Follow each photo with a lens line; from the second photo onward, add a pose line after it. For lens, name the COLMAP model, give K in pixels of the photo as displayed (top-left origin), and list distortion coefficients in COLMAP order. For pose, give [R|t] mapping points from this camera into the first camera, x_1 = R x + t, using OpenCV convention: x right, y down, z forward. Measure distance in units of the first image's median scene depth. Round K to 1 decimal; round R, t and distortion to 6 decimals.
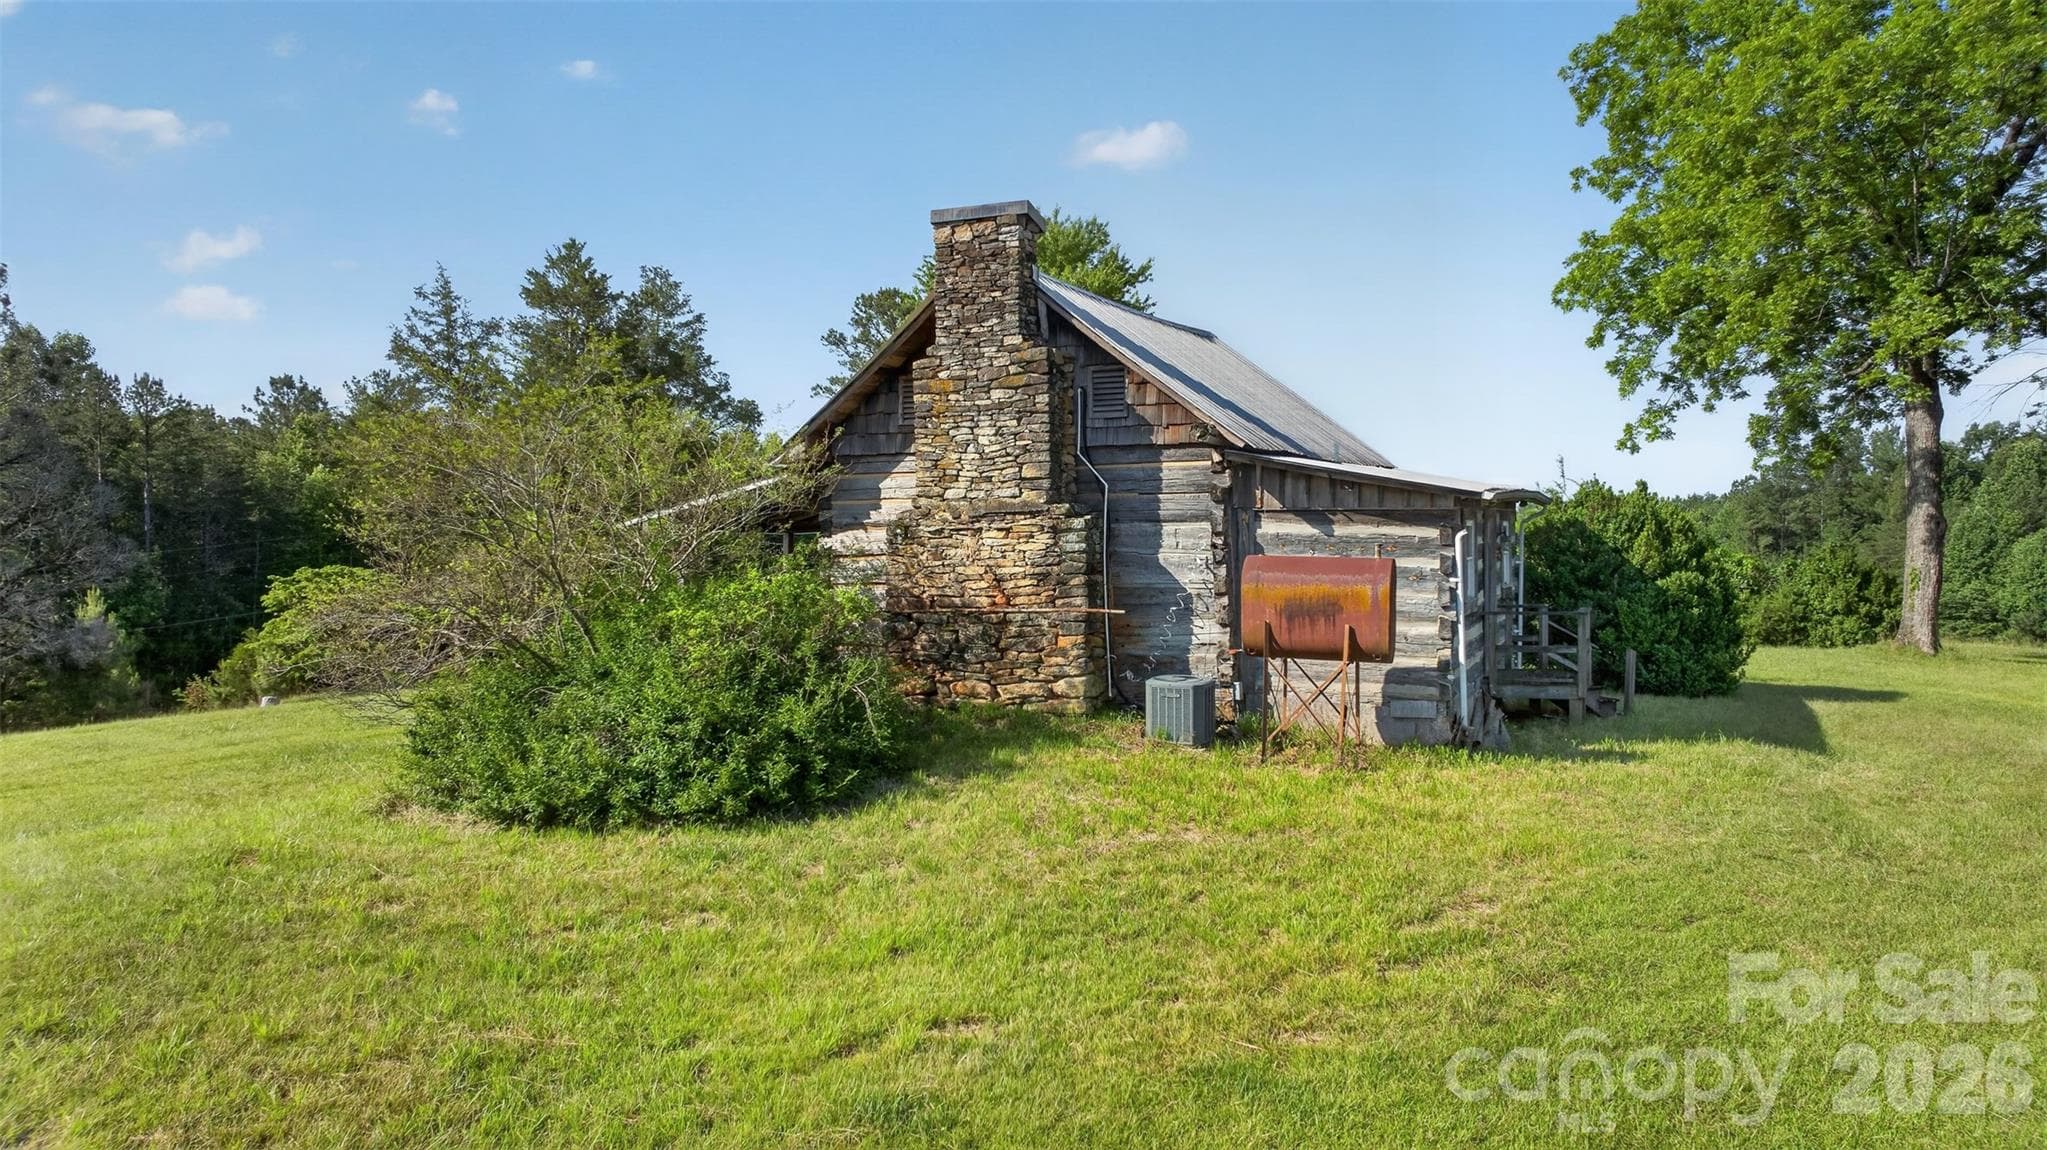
lens RADIAL K [[1413.2, 0, 1023.5], [0, 1413.2, 575.0], [0, 0, 1]] dist [0.033444, 0.001589]
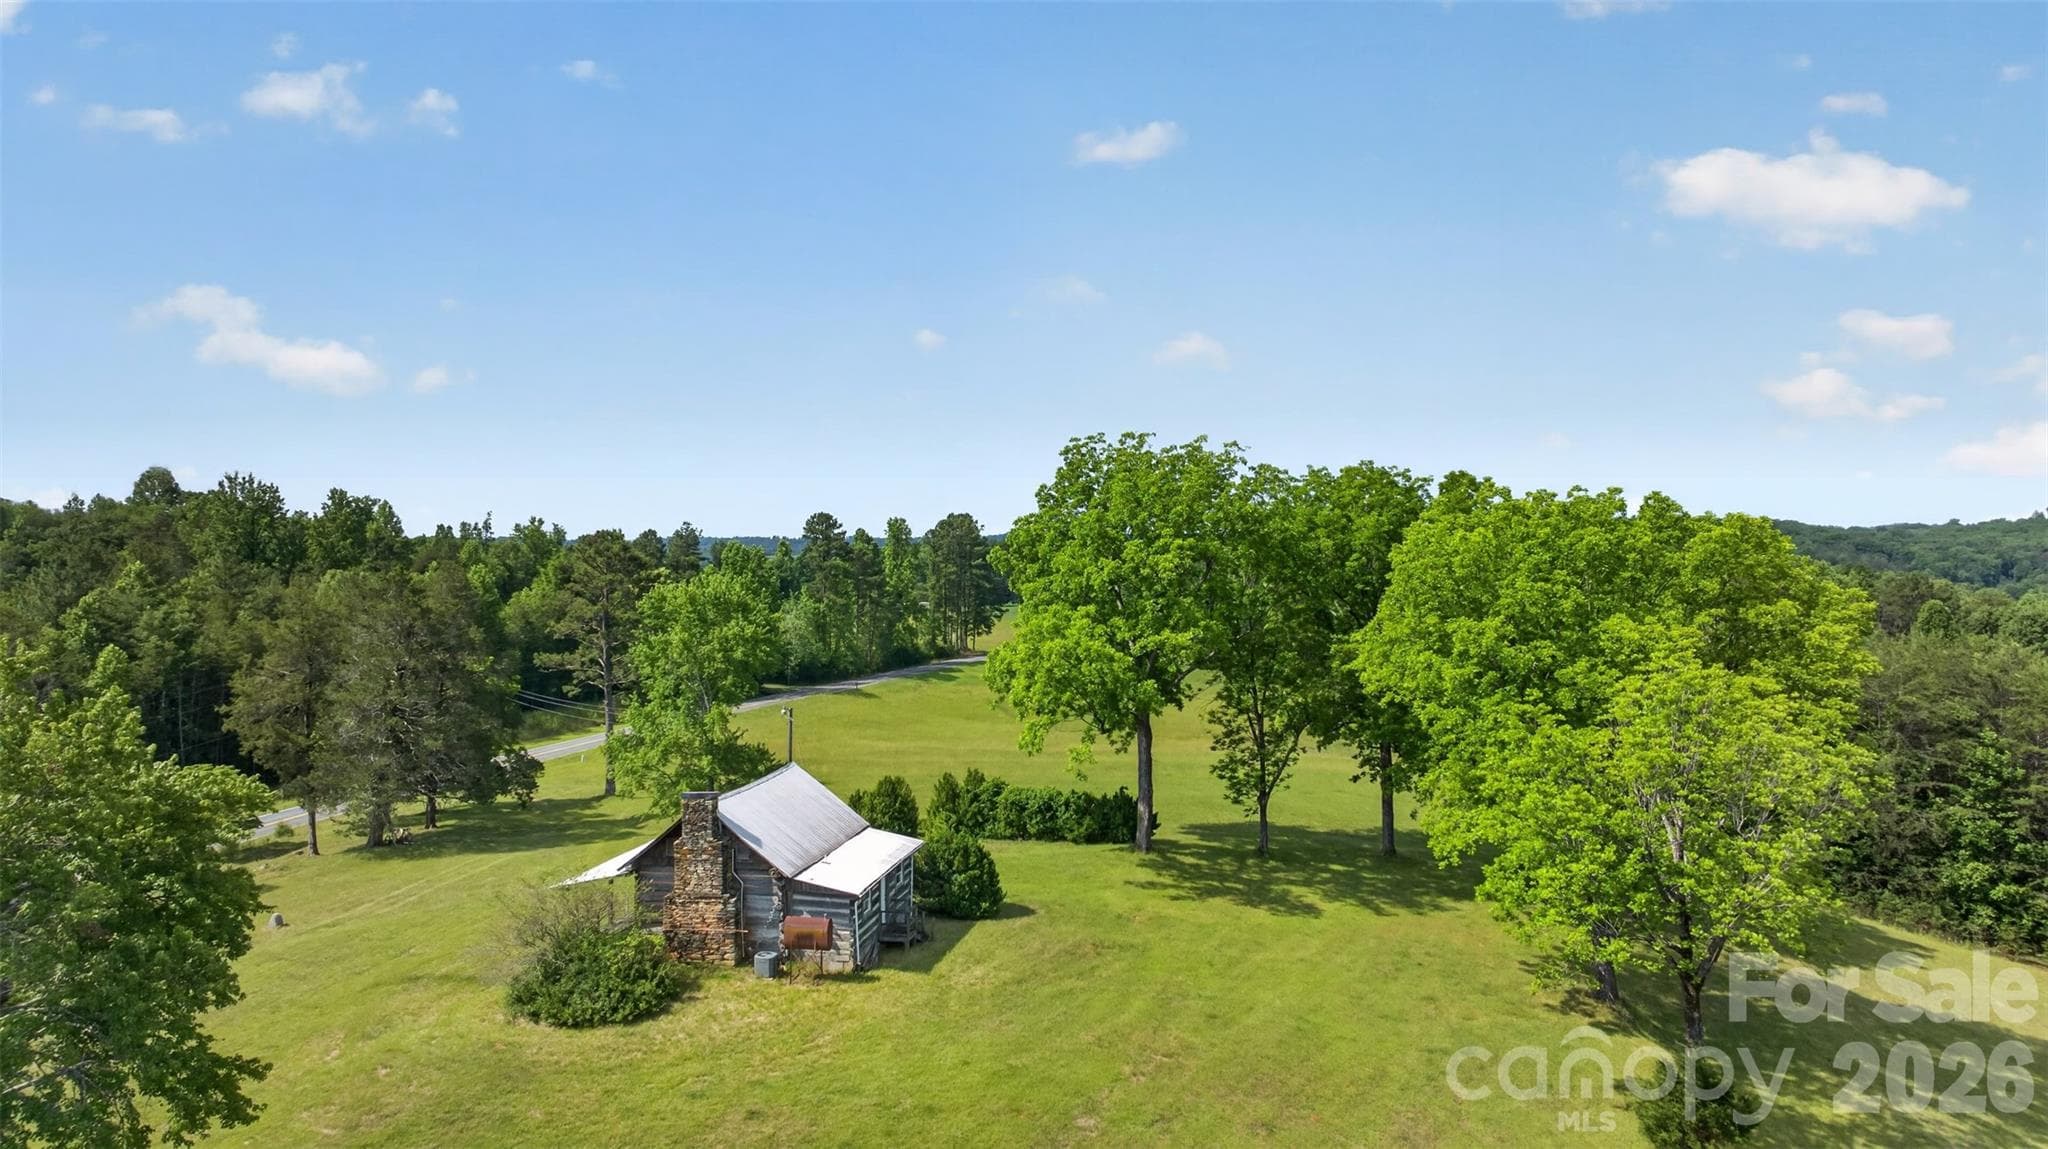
lens RADIAL K [[1357.8, 0, 1021.2], [0, 1357.8, 587.4], [0, 0, 1]] dist [0.009299, 0.000588]
pose [[0.973042, 0.000451, 0.230626, -0.029646], [0.001449, 0.999966, -0.008072, -0.672872], [-0.230622, 0.008189, 0.973009, -1.937722]]
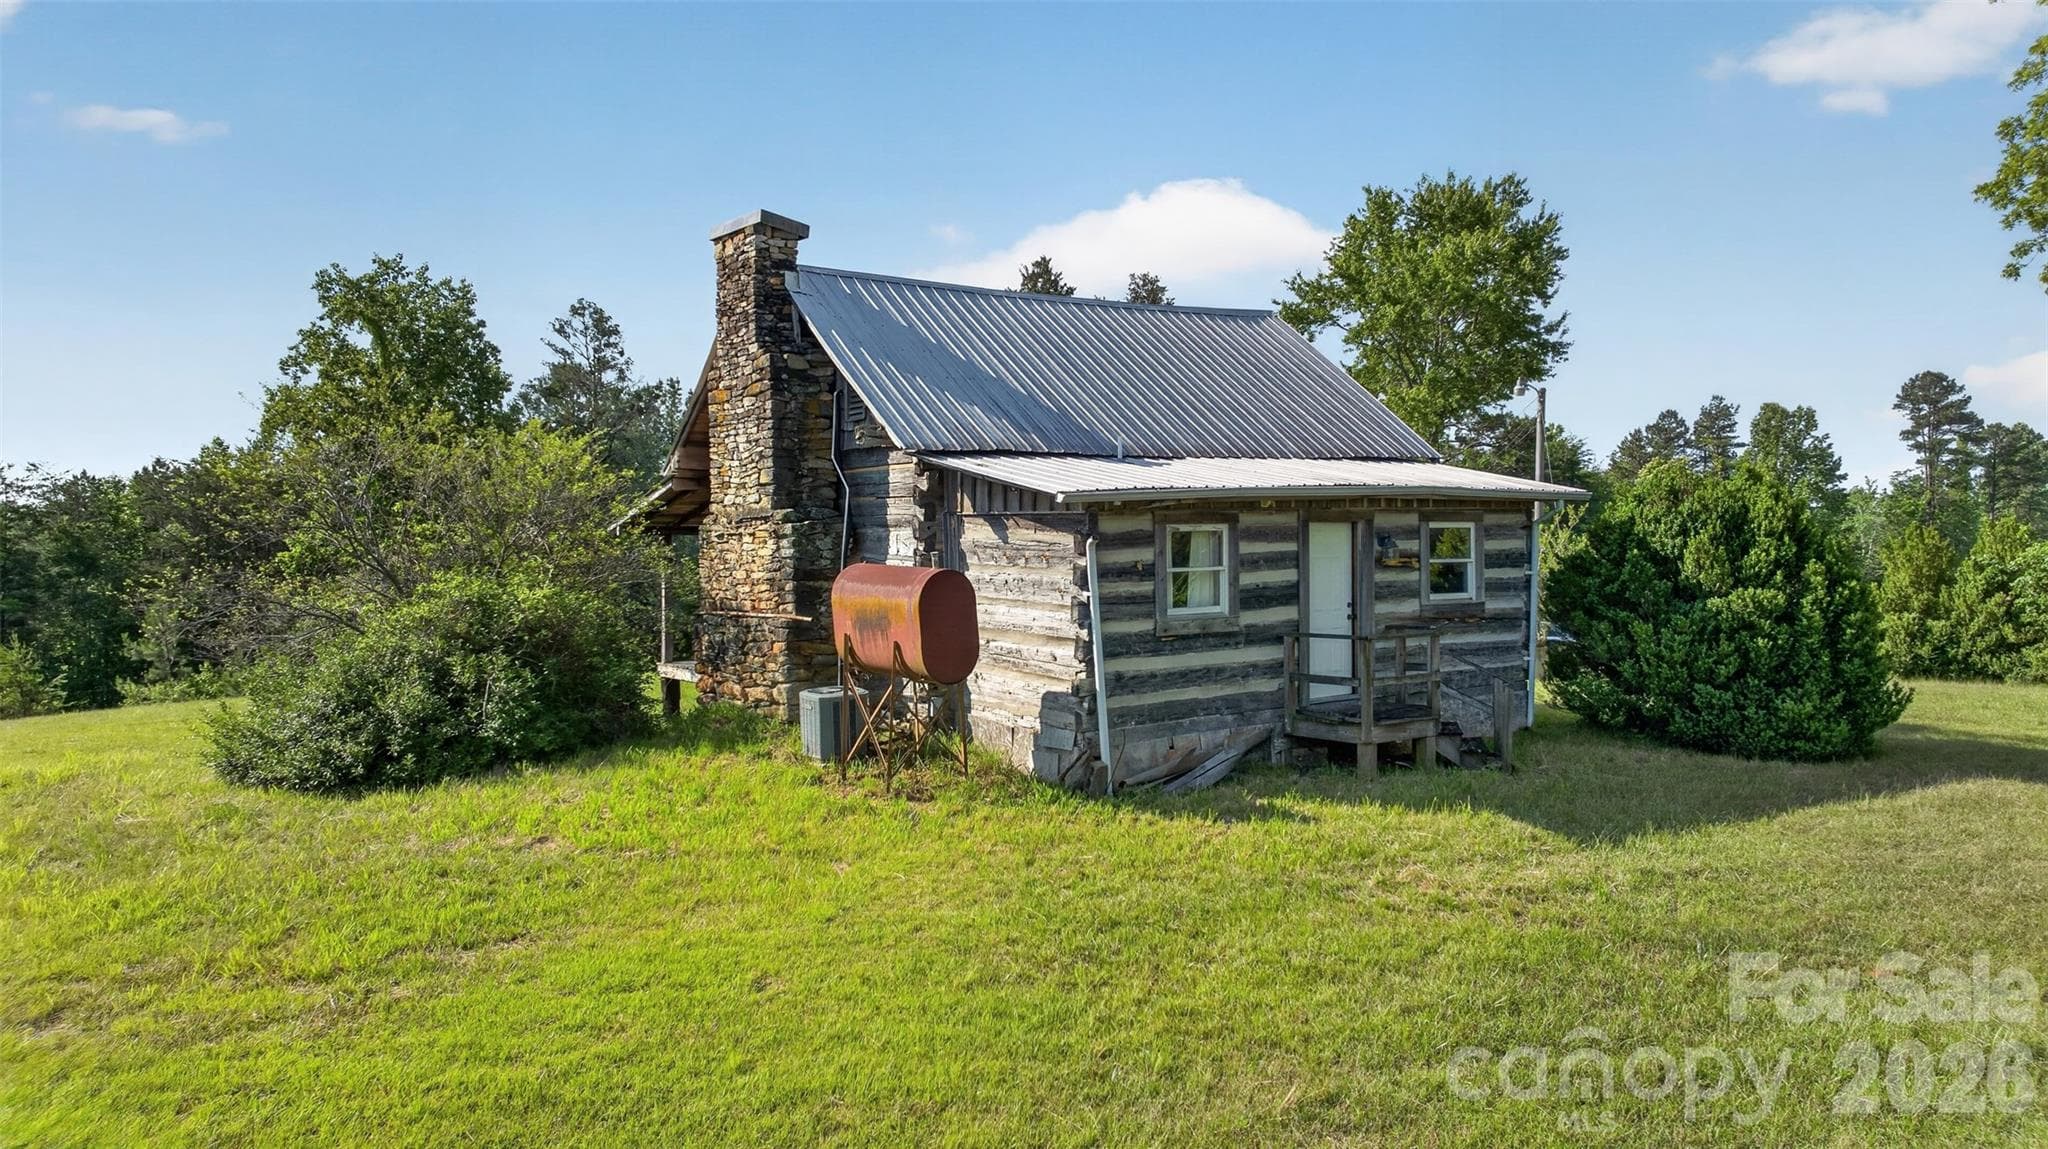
lens RADIAL K [[1430.4, 0, 1024.0], [0, 1430.4, 574.5], [0, 0, 1]] dist [0.004353, 0.000770]
pose [[0.871147, 0.014554, -0.490806, 0.670147], [-0.013648, 0.999892, 0.005425, -0.012158], [0.490832, 0.001972, 0.871252, 0.202496]]
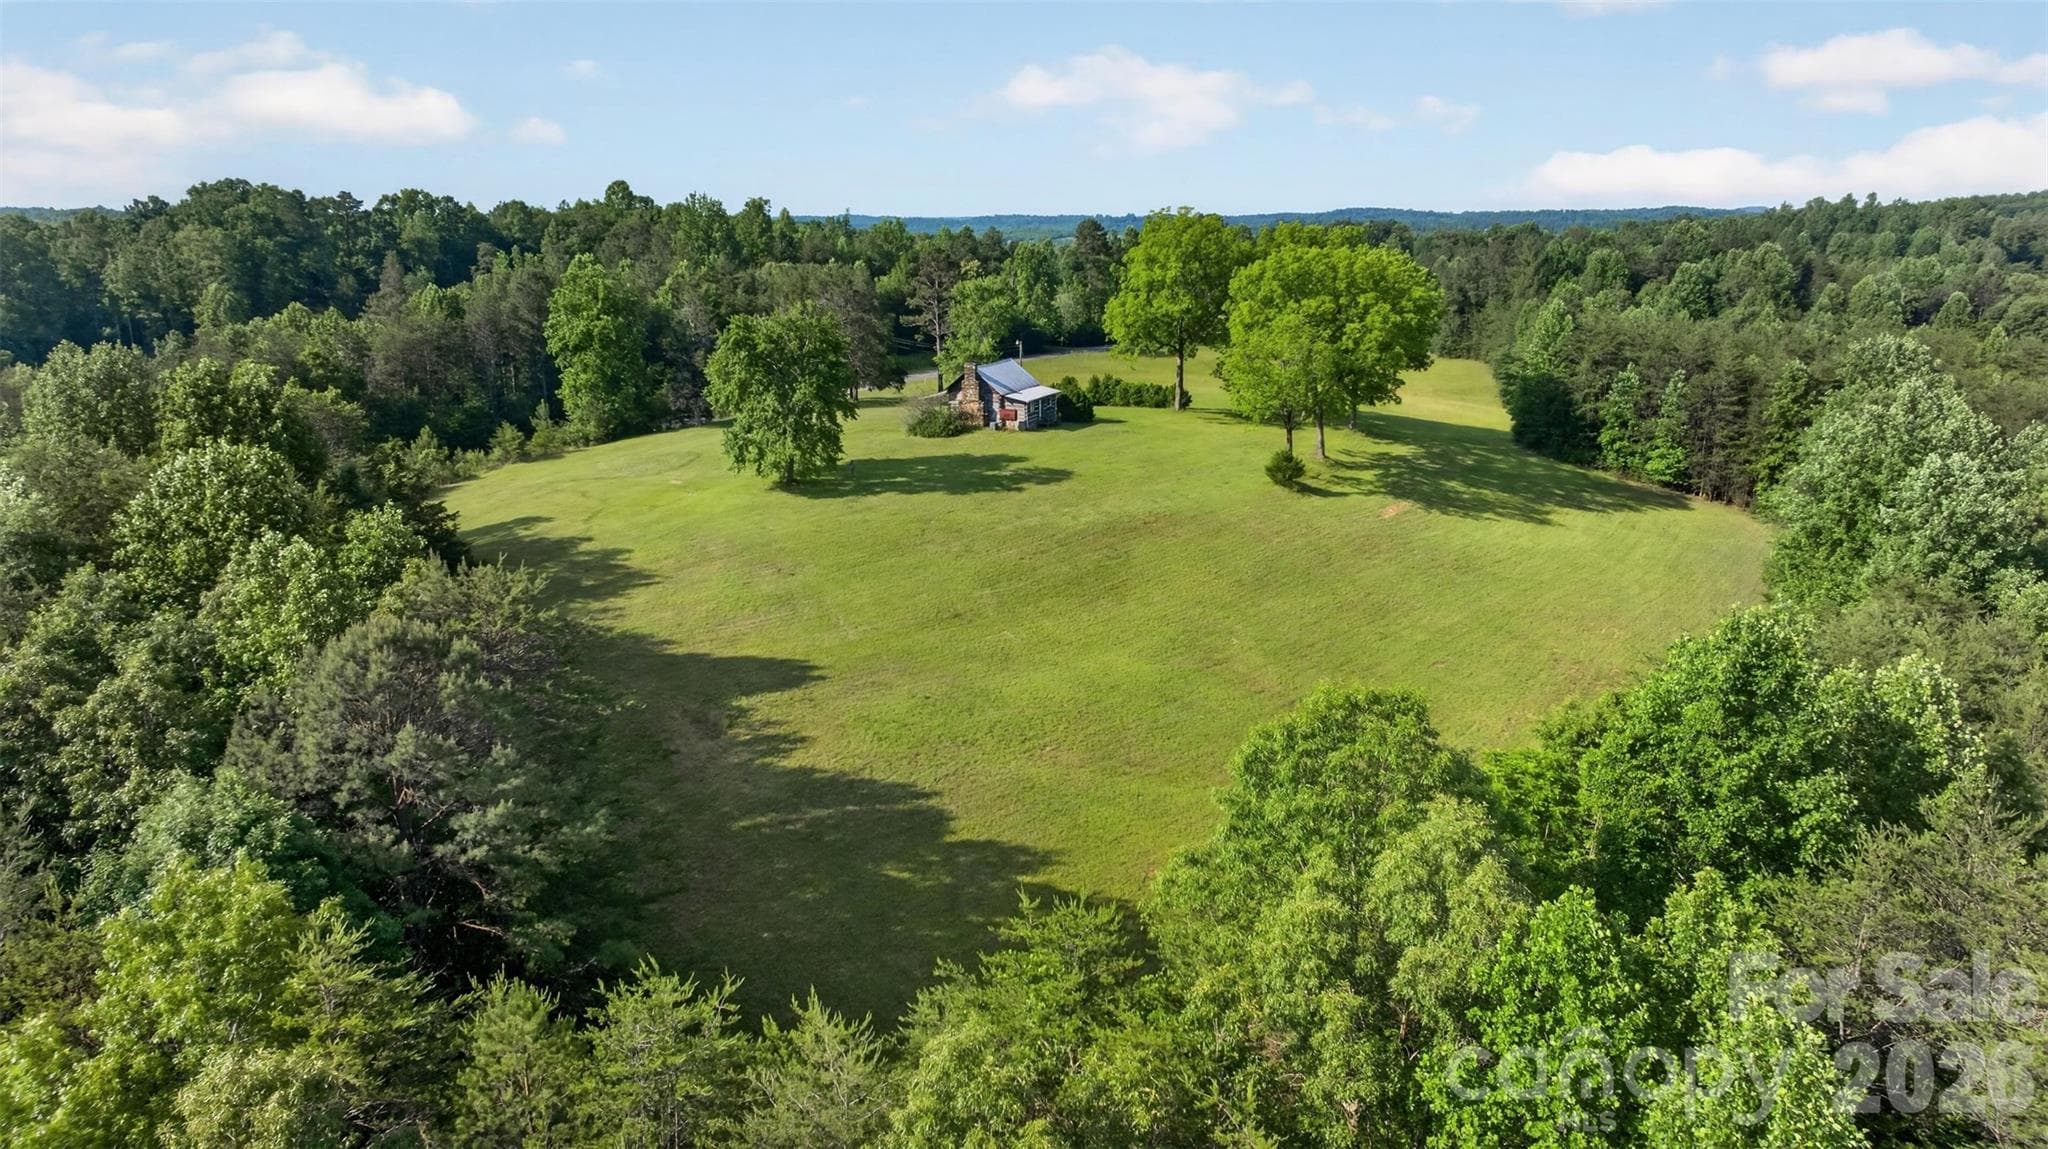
lens RADIAL K [[1374.8, 0, 1059.3], [0, 1374.8, 576.3], [0, 0, 1]] dist [-0.004050, 0.032504]
pose [[0.999682, -0.000567, 0.025195, 0.277145], [-0.004770, 0.977420, 0.211253, -0.734603], [-0.024746, -0.211306, 0.977107, -6.950016]]
